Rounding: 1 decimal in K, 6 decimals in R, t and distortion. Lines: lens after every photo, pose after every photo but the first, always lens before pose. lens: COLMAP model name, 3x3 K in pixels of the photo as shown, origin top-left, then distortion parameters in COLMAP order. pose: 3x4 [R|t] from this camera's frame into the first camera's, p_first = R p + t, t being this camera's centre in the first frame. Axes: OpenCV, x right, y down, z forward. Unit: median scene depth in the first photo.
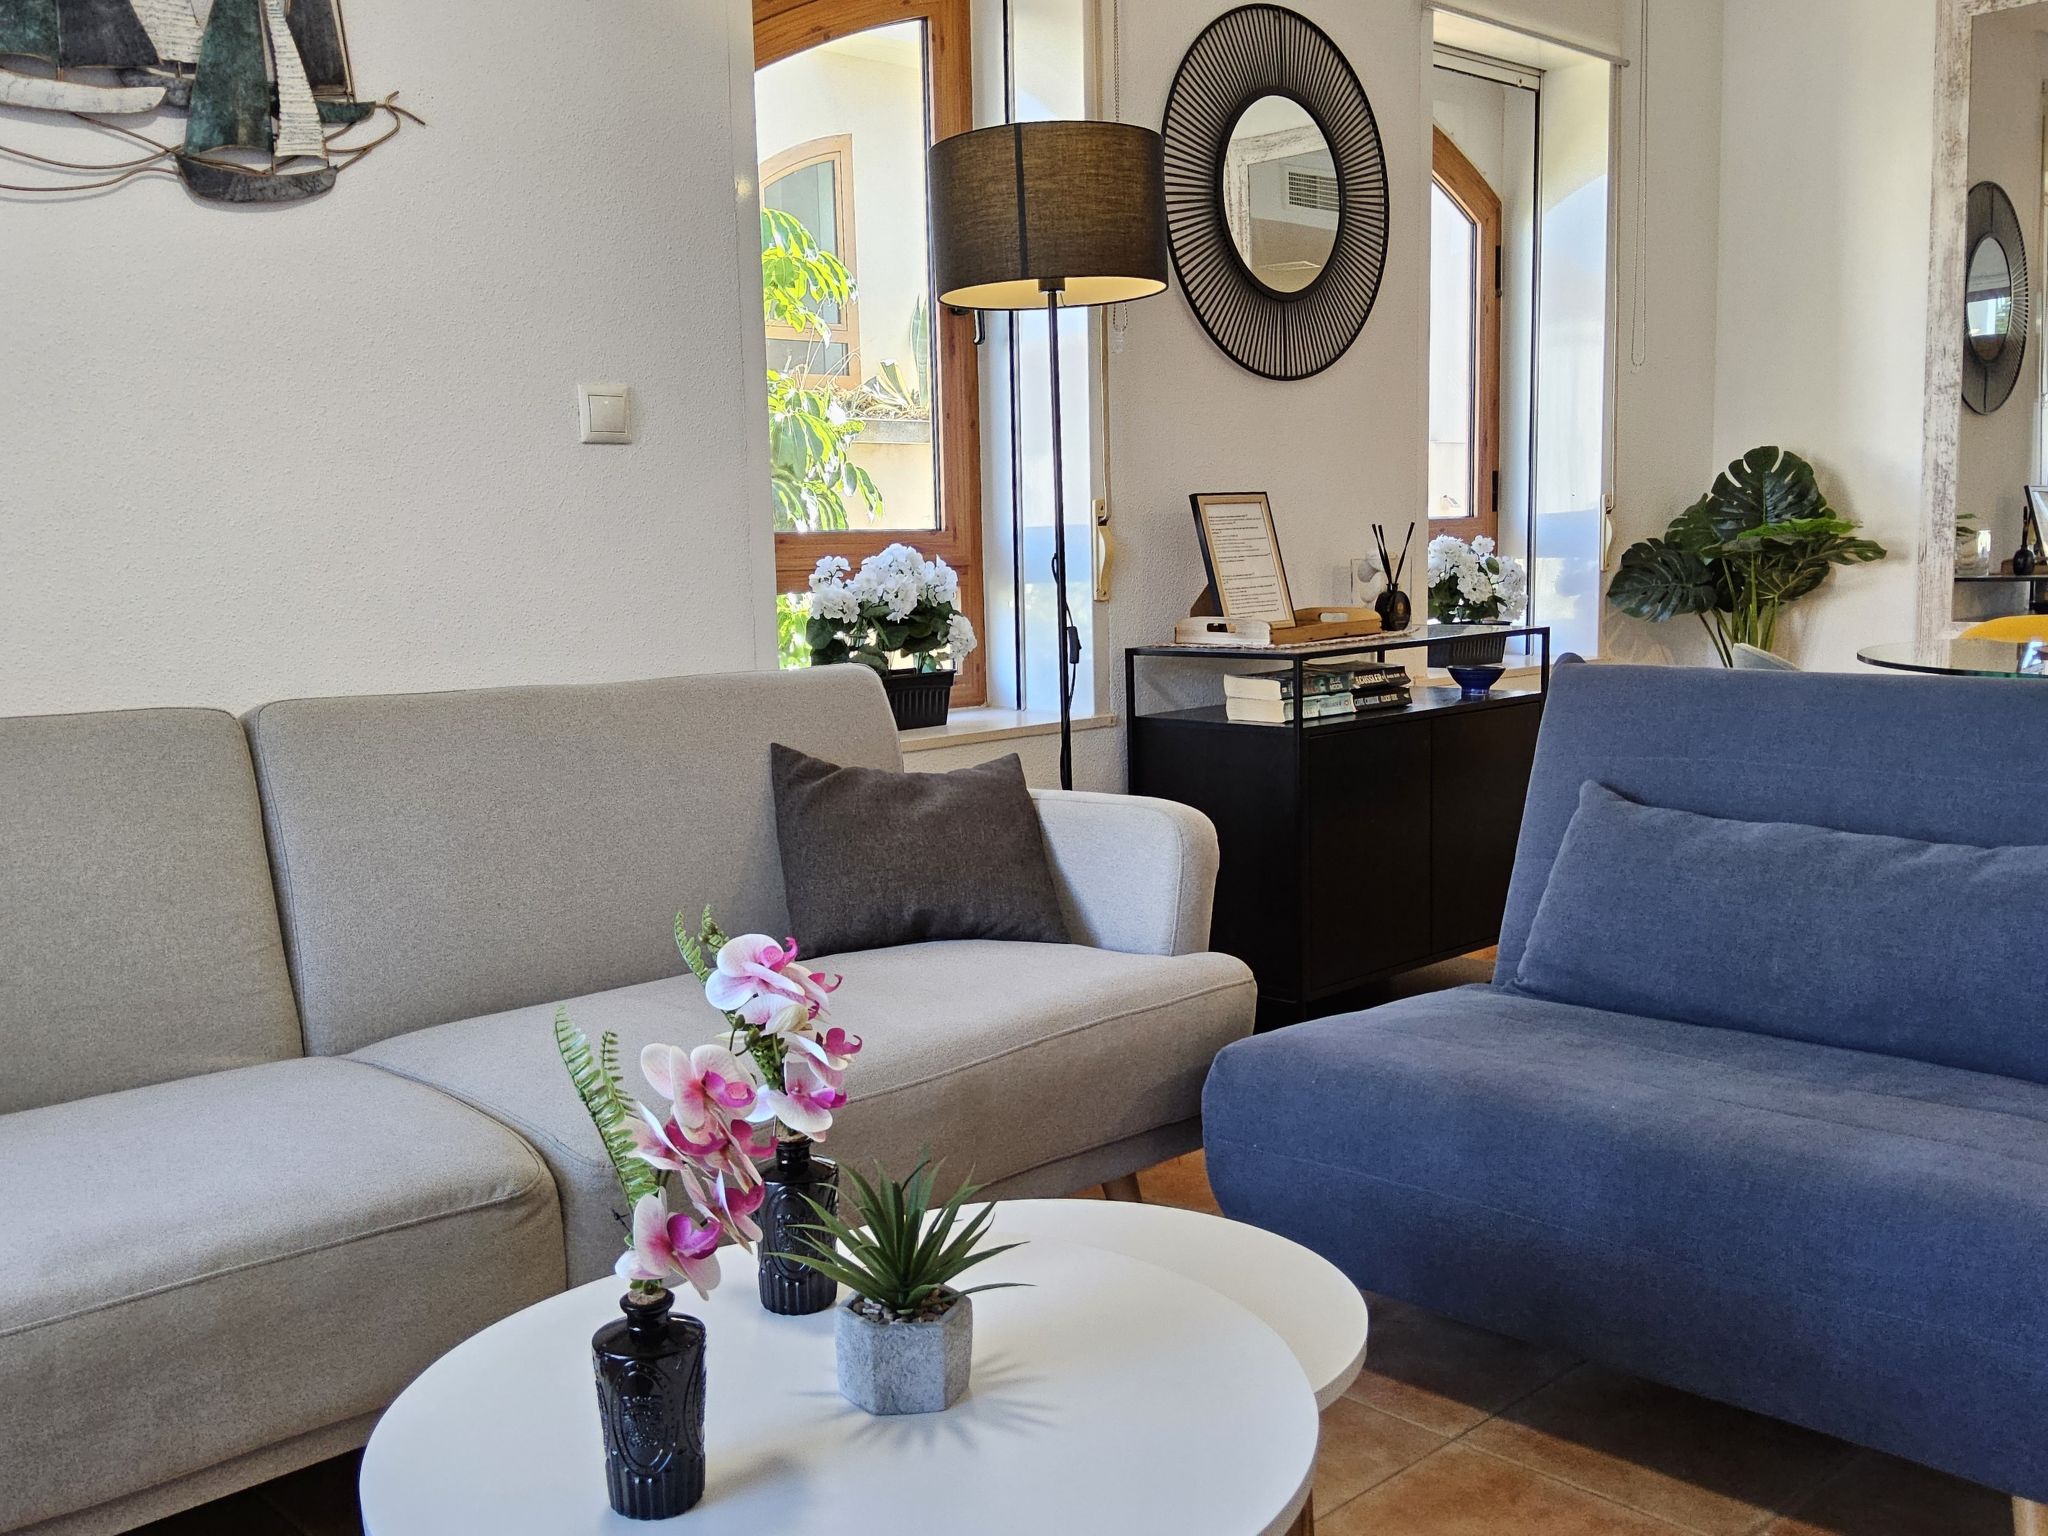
lens RADIAL K [[1828.2, 0, 1024.0], [0, 1828.2, 768.0], [0, 0, 1]] dist [0.114561, -0.255816]
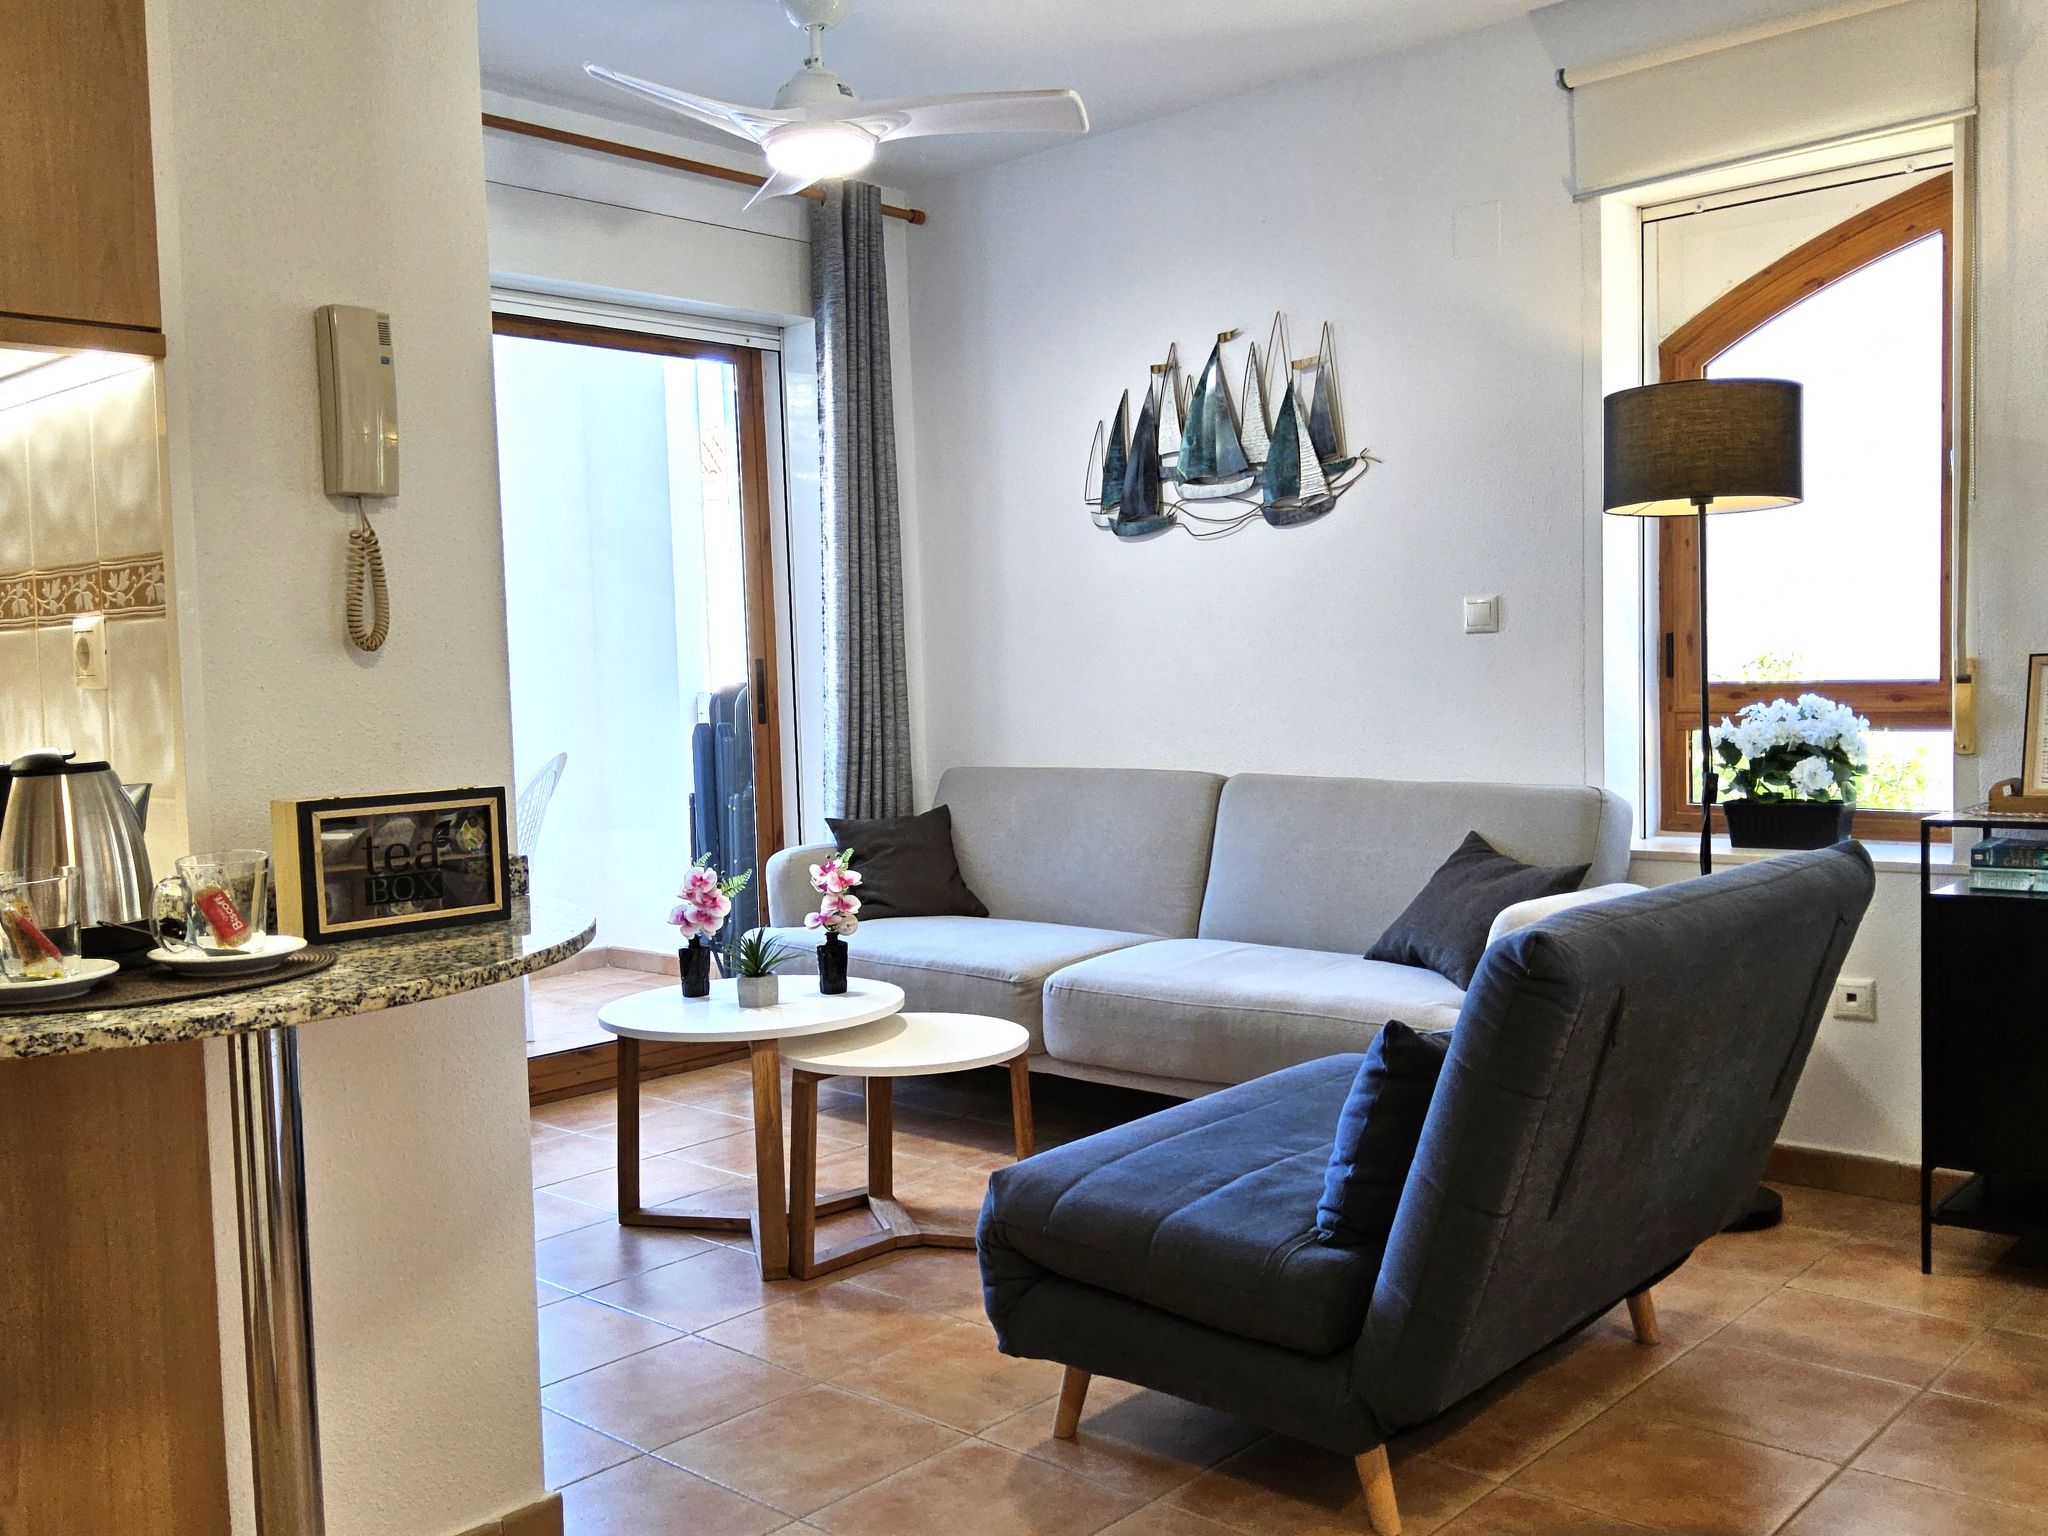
lens RADIAL K [[1828.2, 0, 1024.0], [0, 1828.2, 768.0], [0, 0, 1]] dist [0.114561, -0.255816]
pose [[0.062960, 0.091832, -0.993782, 1.510277], [-0.084936, 0.992638, 0.086346, -0.186796], [0.994395, 0.078971, 0.070296, 0.582194]]
